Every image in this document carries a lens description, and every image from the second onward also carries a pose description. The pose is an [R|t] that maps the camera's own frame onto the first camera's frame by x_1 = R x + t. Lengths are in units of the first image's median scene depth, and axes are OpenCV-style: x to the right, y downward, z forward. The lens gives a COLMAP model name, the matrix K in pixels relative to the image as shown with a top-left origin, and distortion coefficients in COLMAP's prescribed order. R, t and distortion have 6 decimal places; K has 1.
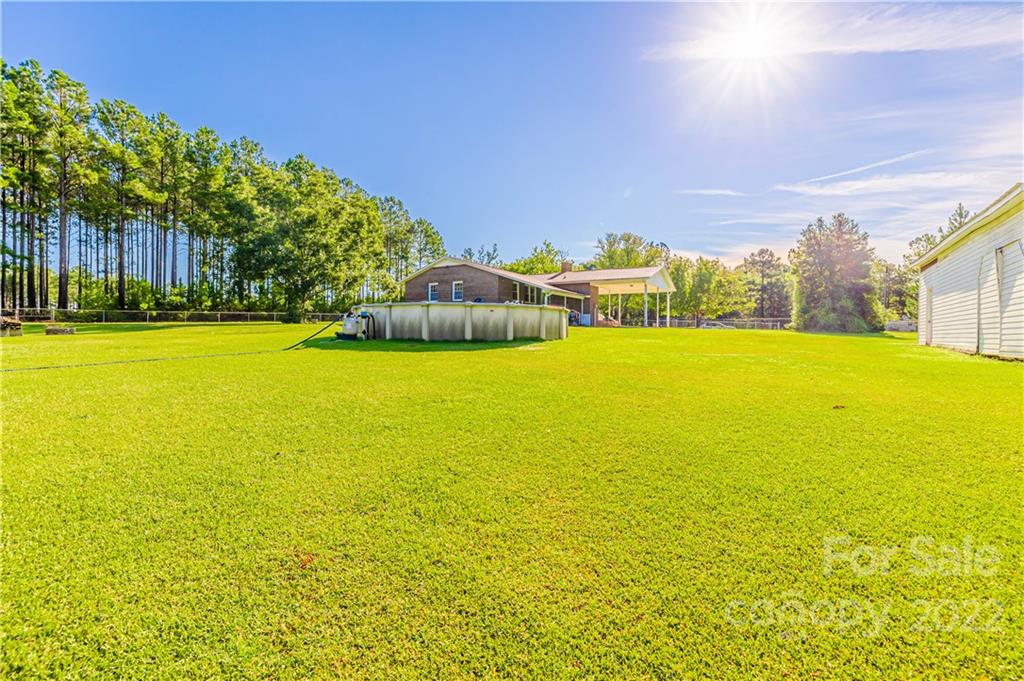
lens RADIAL K [[455.1, 0, 512.0], [0, 455.1, 325.5], [0, 0, 1]] dist [0.000889, -0.000060]
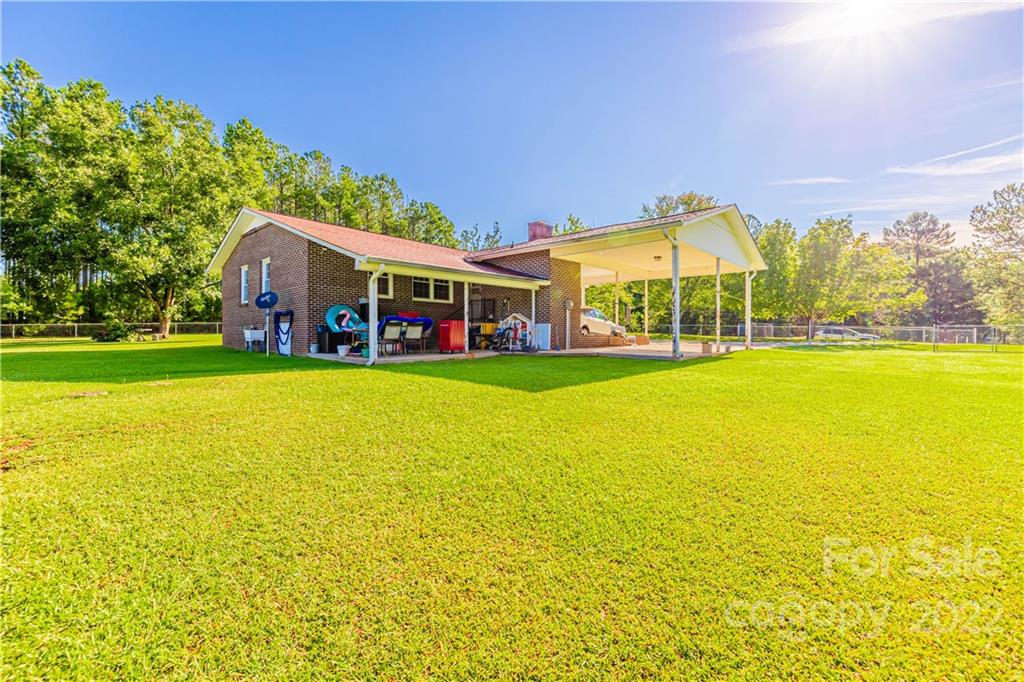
lens RADIAL K [[437.9, 0, 510.7], [0, 437.9, 329.5], [0, 0, 1]] dist [-0.002268, -0.000633]
pose [[0.982239, -0.008901, -0.187423, 0.137662], [0.010180, 0.999931, 0.005863, -0.014831], [0.187358, -0.007667, 0.982262, 0.382925]]
